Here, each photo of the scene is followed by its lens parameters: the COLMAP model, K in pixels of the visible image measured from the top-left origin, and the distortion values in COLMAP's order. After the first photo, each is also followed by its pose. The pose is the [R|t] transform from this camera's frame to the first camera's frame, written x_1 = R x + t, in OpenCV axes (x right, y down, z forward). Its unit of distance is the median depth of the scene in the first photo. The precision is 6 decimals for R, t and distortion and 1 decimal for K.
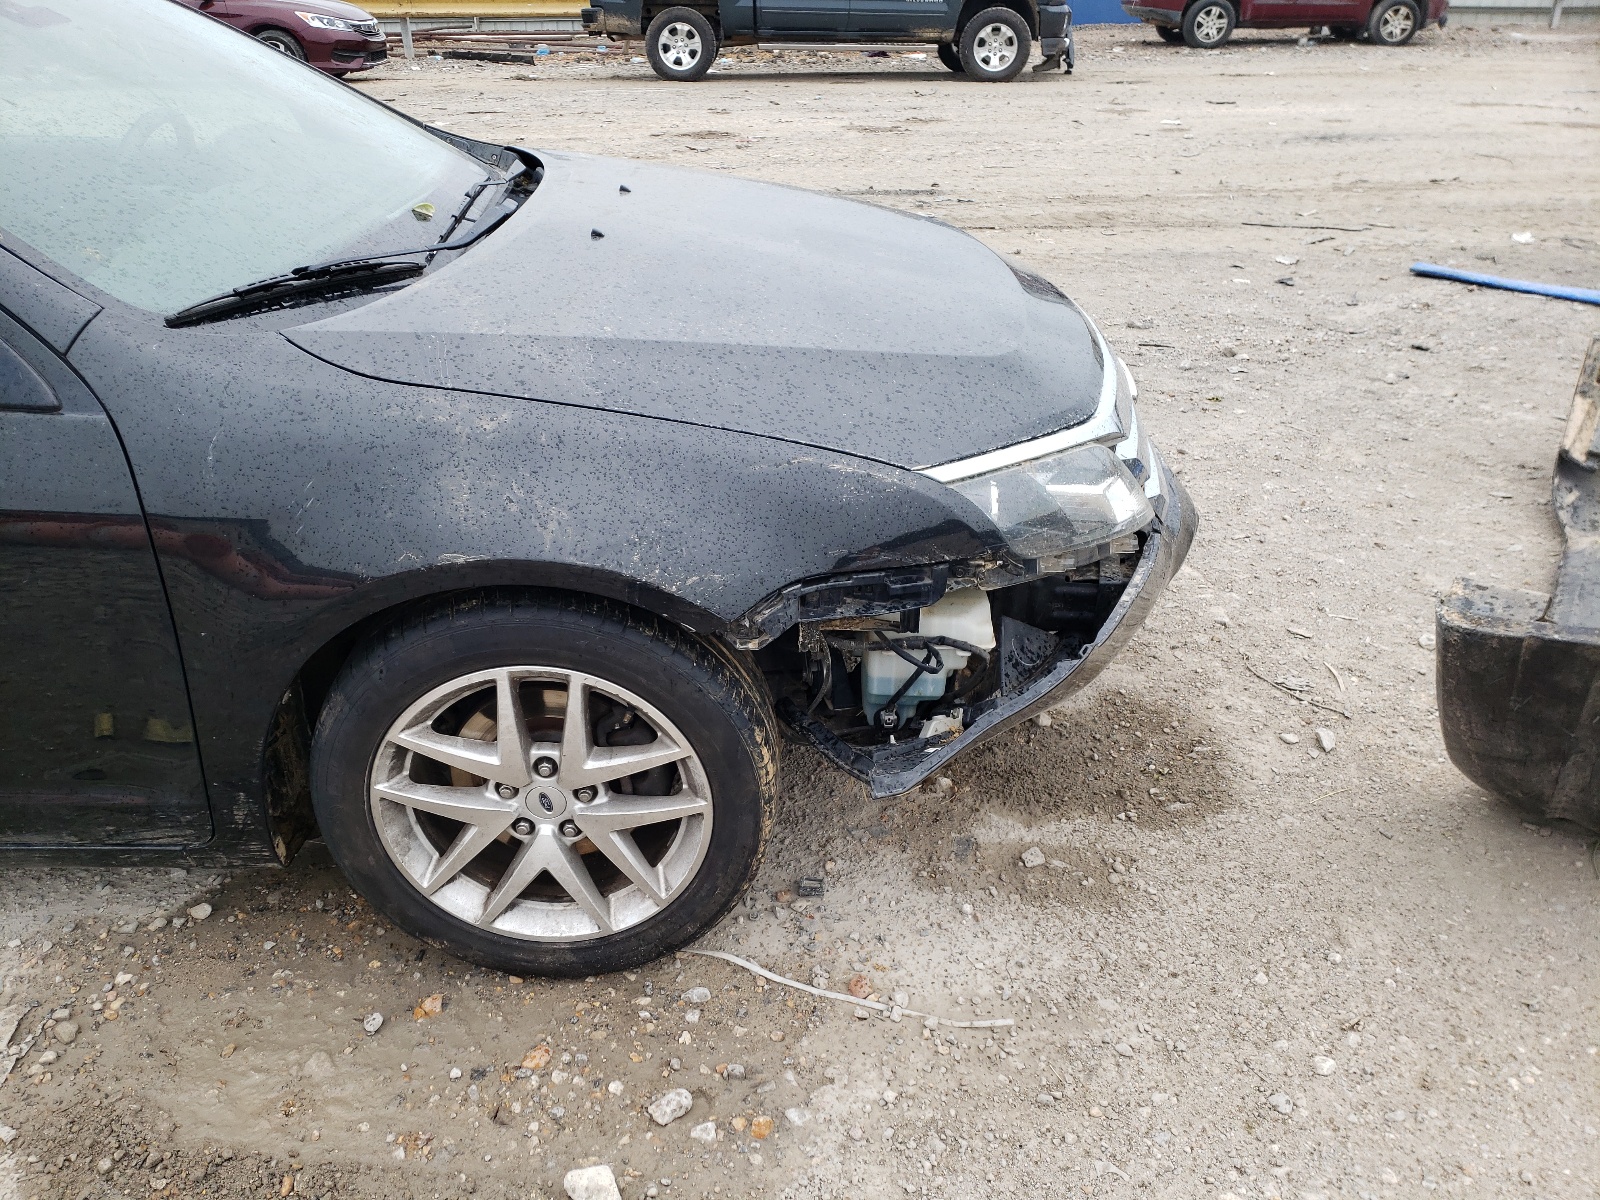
lens RADIAL K [[1213.0, 0, 767.9], [0, 1213.0, 642.7], [0, 0, 1]] dist [0.013764, 0.005038]
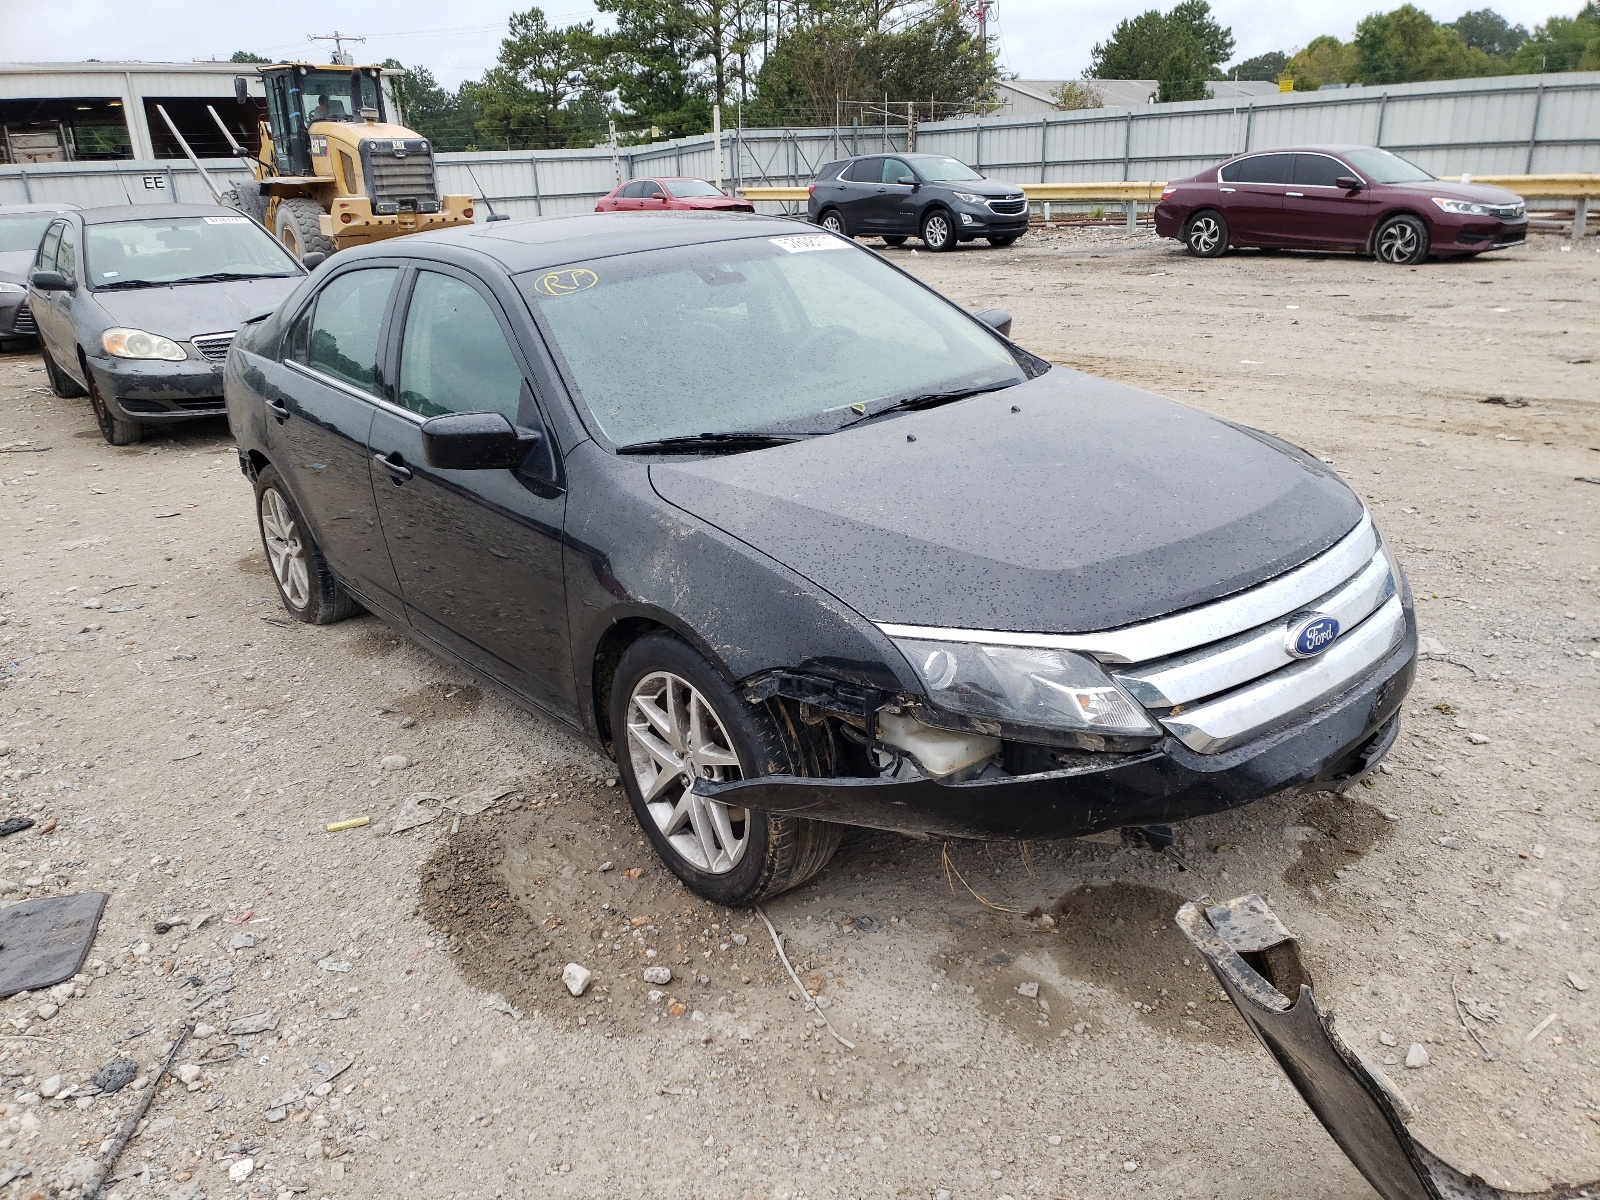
lens RADIAL K [[1214.7, 0, 800.0], [0, 1214.7, 600.0], [0, 0, 1]] dist [0.002732, 0.000597]
pose [[0.658300, 0.233236, -0.715711, 0.998931], [-0.336131, 0.941812, -0.002251, -0.121484], [0.673541, 0.242054, 0.698393, -0.072013]]
